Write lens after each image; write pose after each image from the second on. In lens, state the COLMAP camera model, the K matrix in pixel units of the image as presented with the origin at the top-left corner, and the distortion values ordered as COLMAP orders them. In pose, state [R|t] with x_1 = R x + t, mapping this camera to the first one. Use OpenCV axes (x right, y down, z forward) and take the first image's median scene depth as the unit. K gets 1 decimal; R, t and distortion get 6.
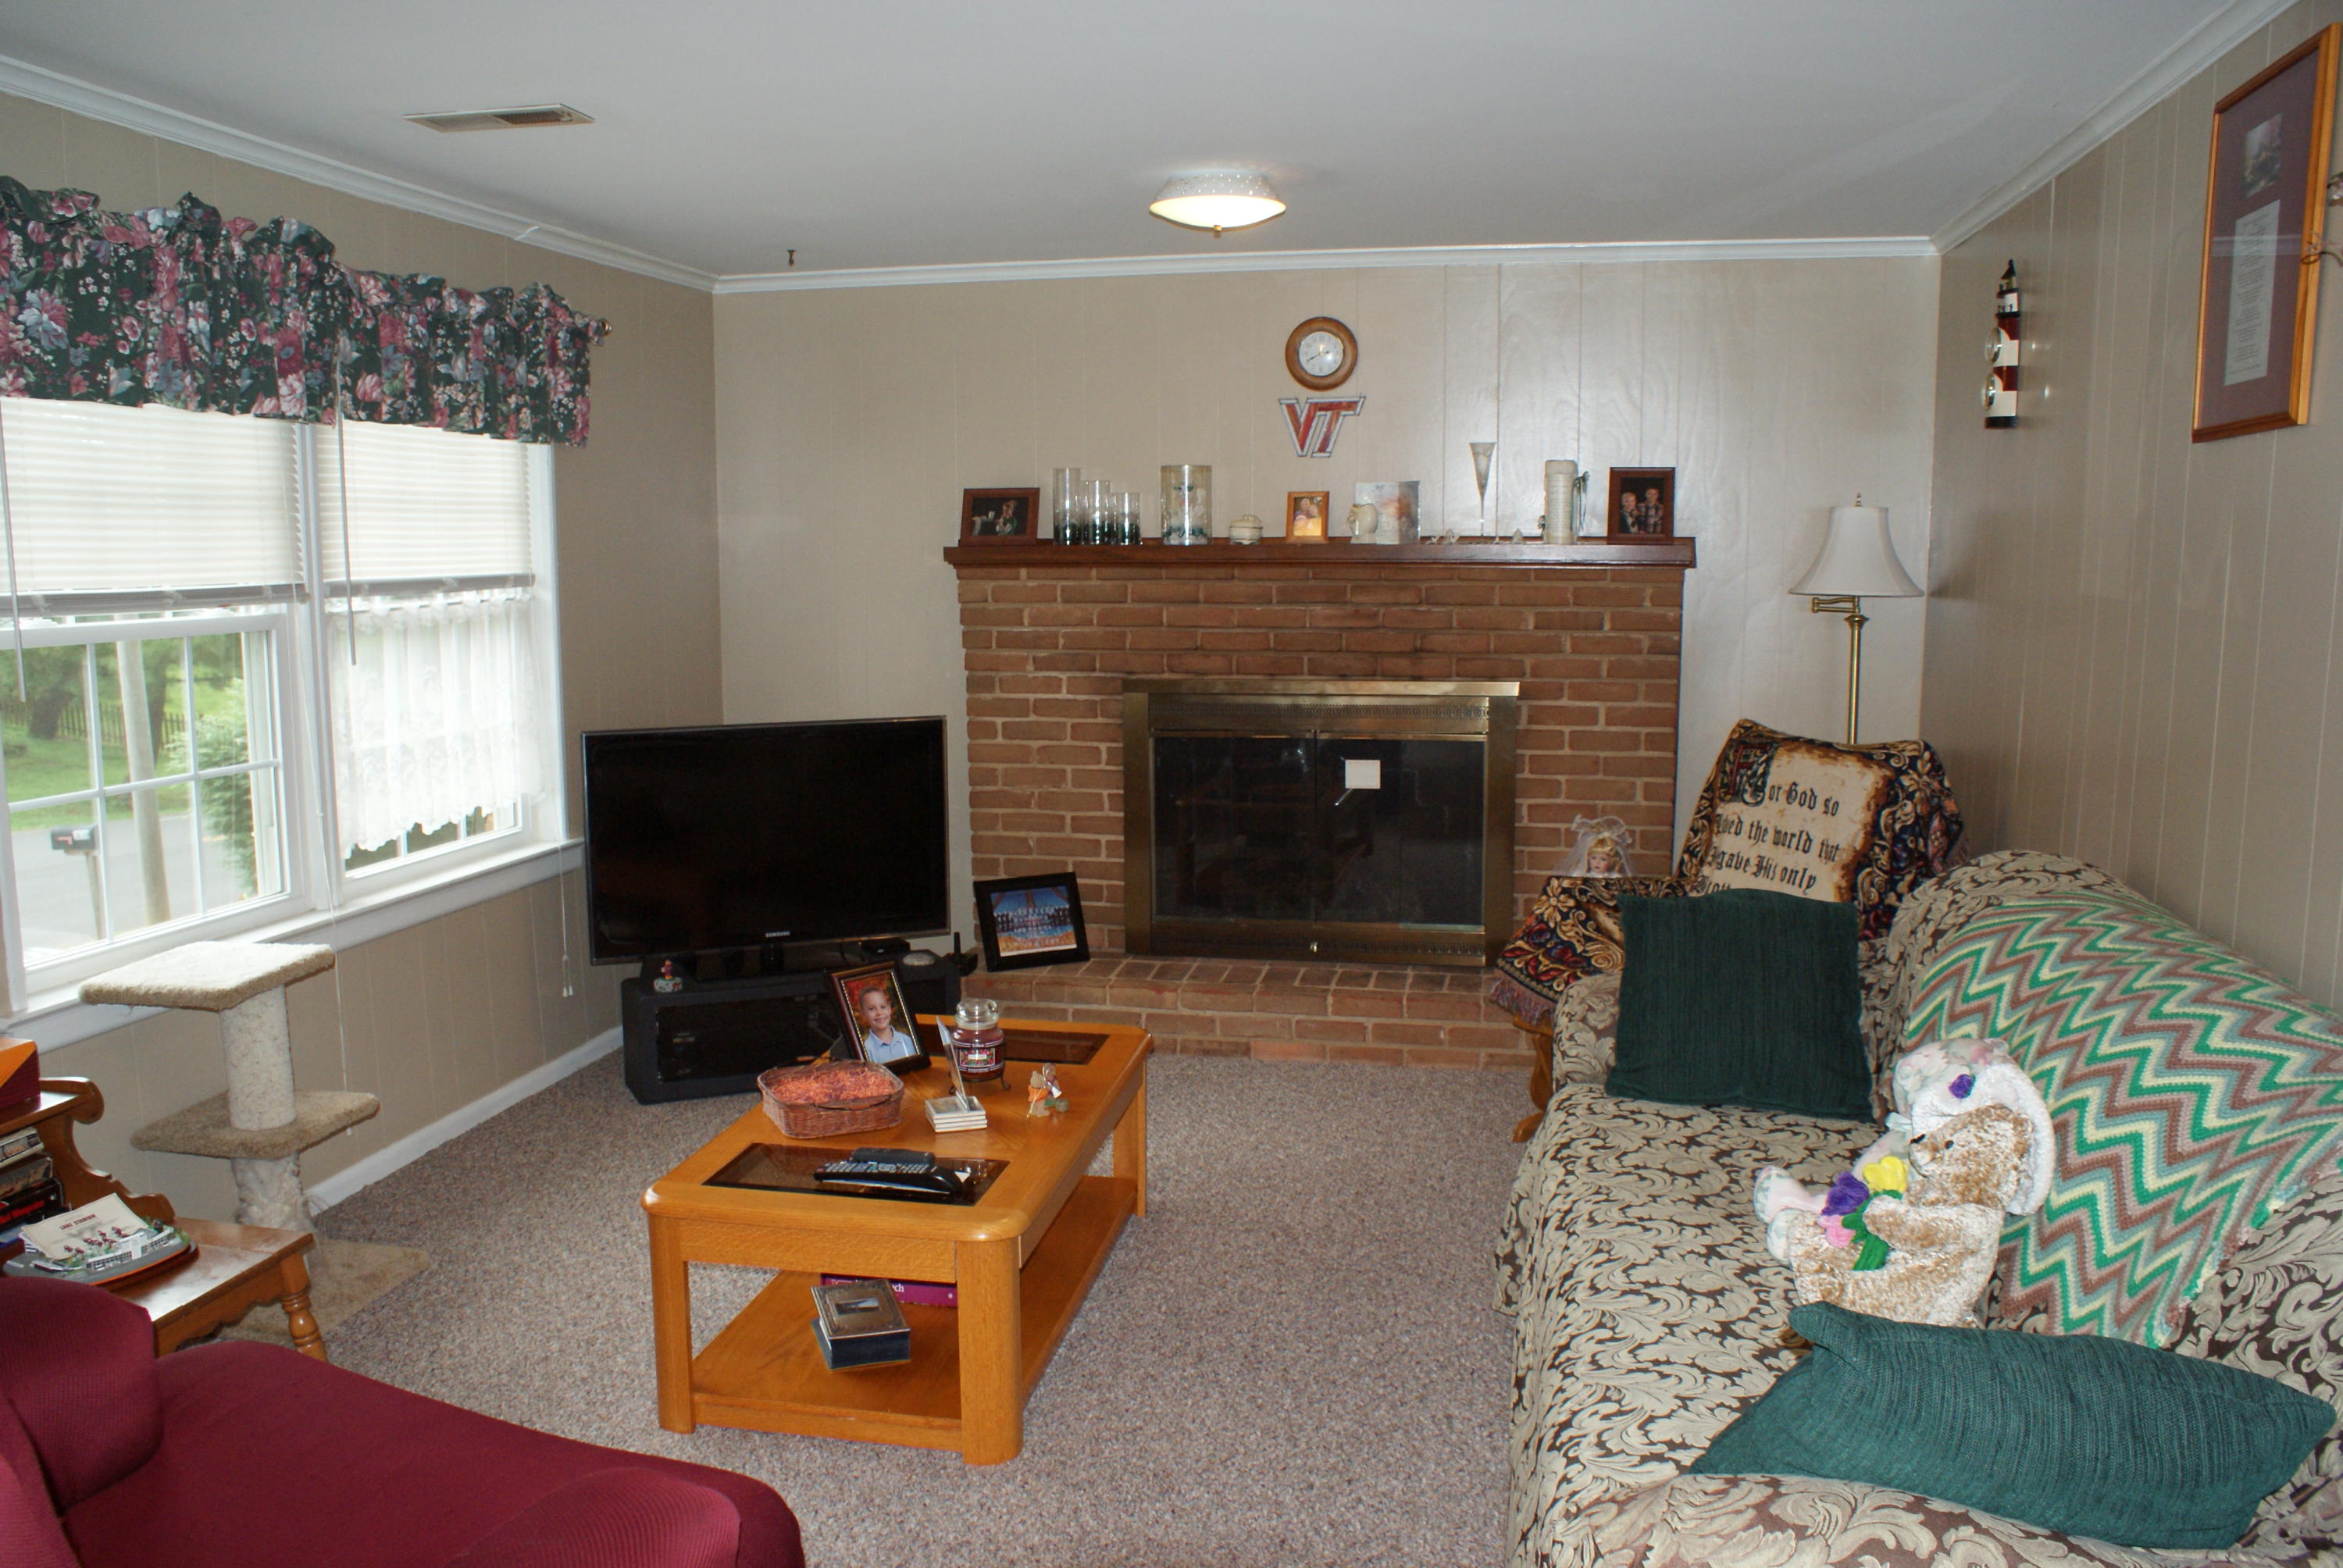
lens RADIAL K [[1830.9, 0, 1171.7], [0, 1830.9, 788.1], [0, 0, 1]] dist [-0.146031, 0.110698]
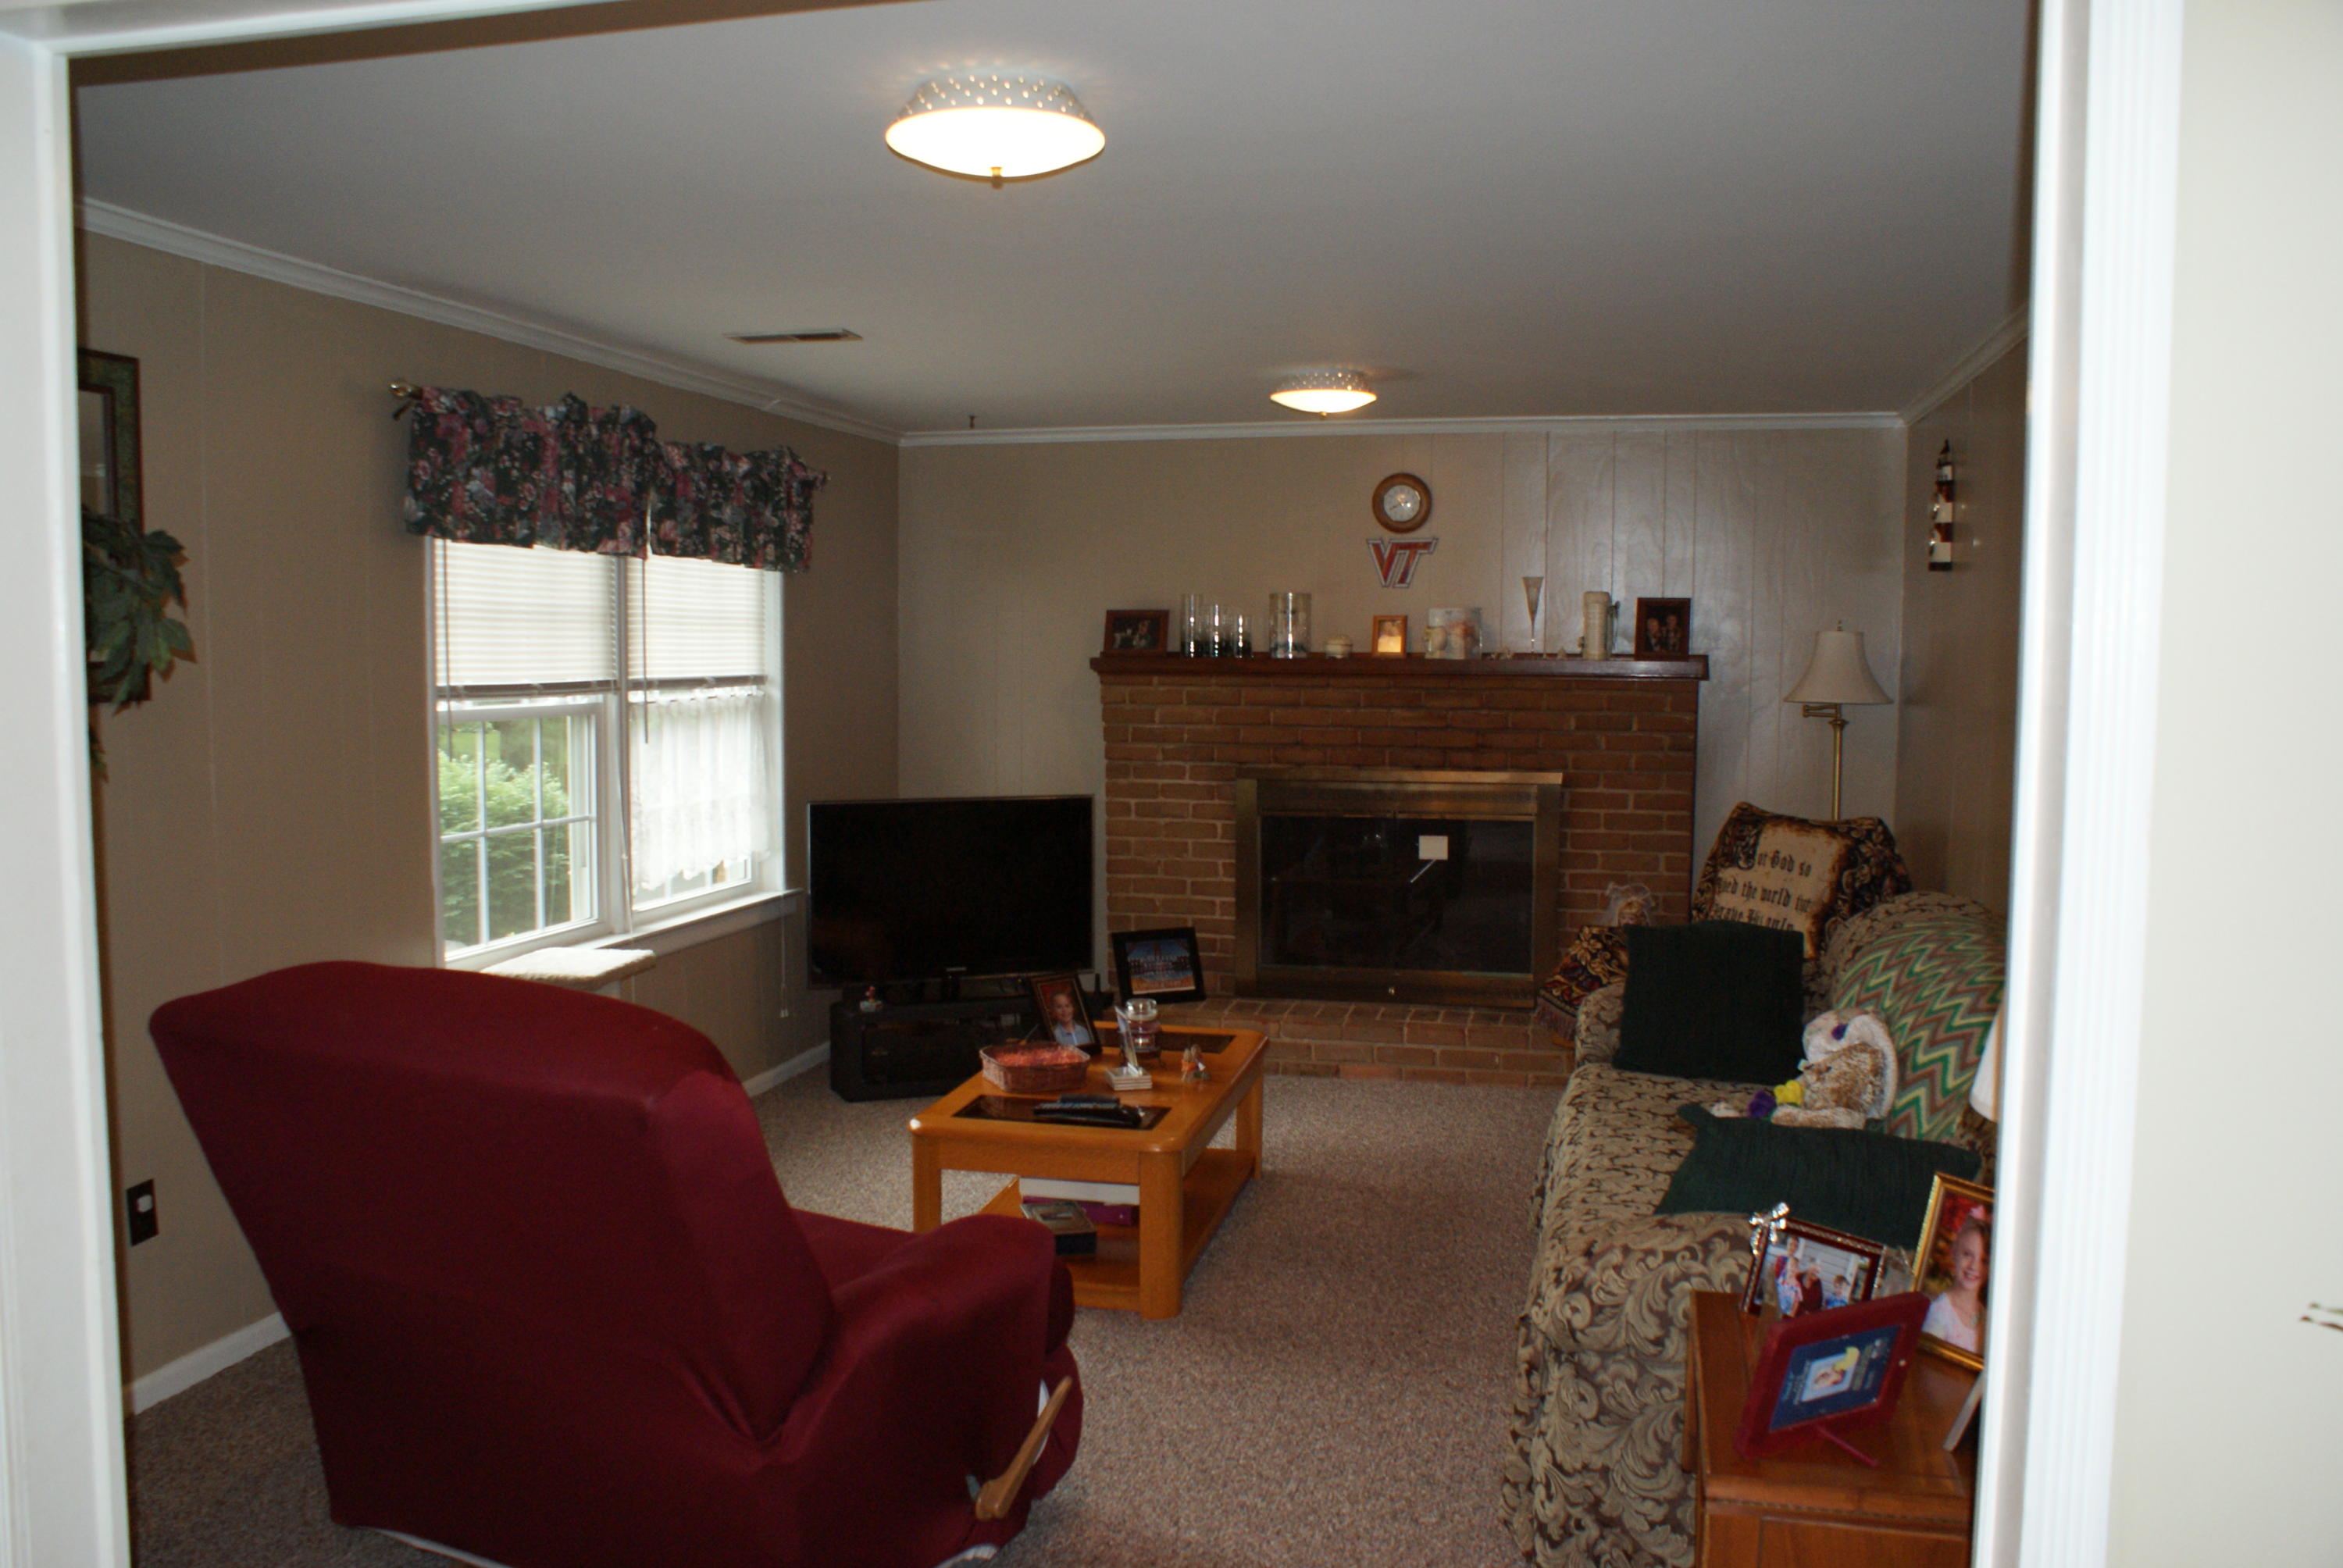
lens RADIAL K [[1830.9, 0, 1177.5], [0, 1830.9, 785.2], [0, 0, 1]] dist [-0.146031, 0.110698]
pose [[0.999268, 0.011608, -0.036446, -0.027532], [-0.013774, 0.998117, -0.059769, 0.032522], [0.035684, 0.060227, 0.997547, -0.275631]]
